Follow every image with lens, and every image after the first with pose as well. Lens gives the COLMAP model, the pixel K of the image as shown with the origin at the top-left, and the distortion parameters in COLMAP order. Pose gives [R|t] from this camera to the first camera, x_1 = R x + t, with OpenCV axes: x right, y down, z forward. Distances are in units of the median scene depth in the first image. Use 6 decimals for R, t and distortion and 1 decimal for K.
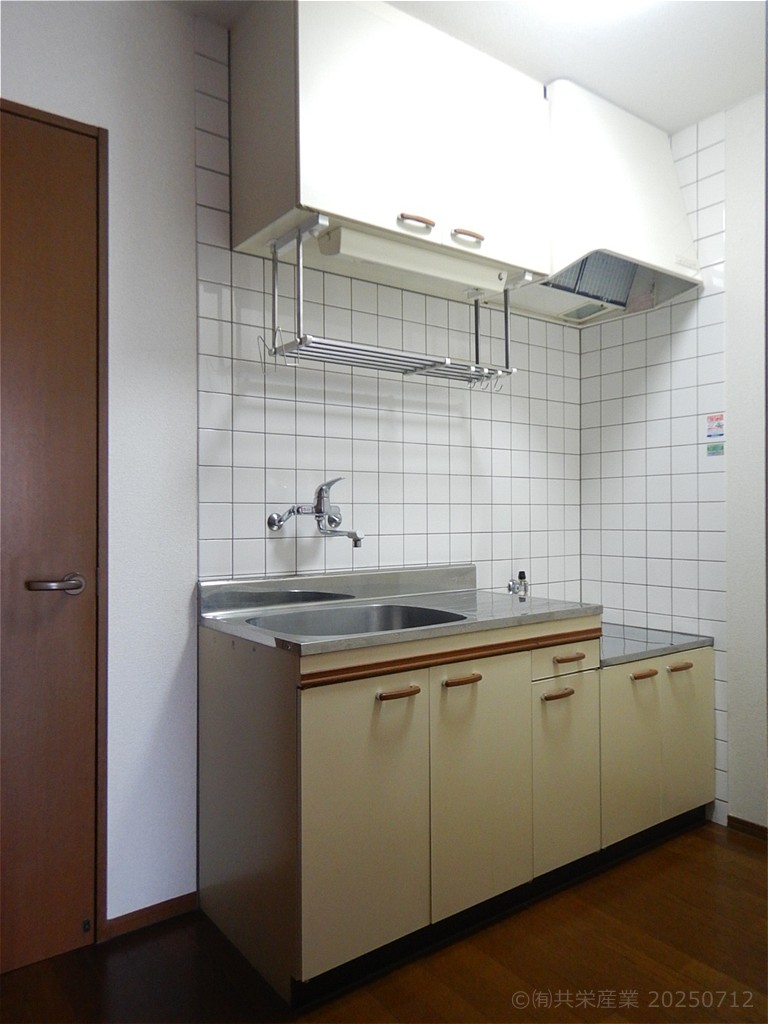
lens RADIAL K [[727.2, 0, 383.0], [0, 727.2, 513.4], [0, 0, 1]] dist [0.005985, 0.007906]
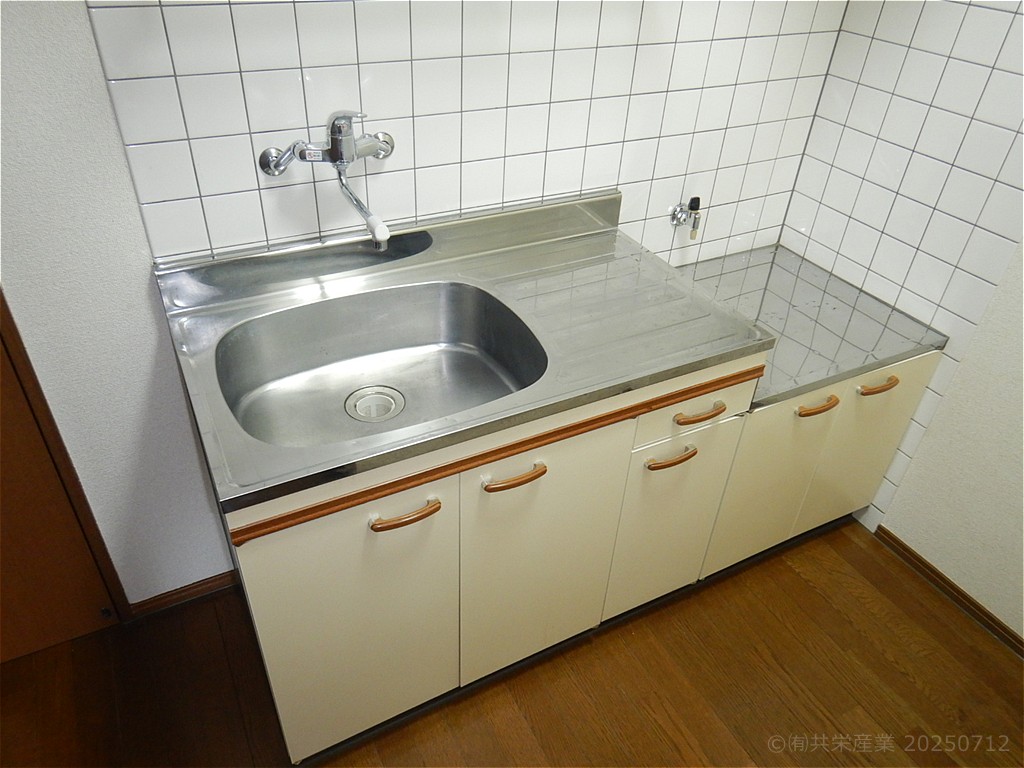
lens RADIAL K [[727.2, 0, 511.9], [0, 727.2, 386.6], [0, 0, 1]] dist [0.005985, 0.007906]
pose [[0.987488, 0.127655, -0.092584, 0.126989], [-0.048494, 0.804483, 0.591993, -0.199519], [0.150053, -0.580096, 0.800608, 0.395670]]
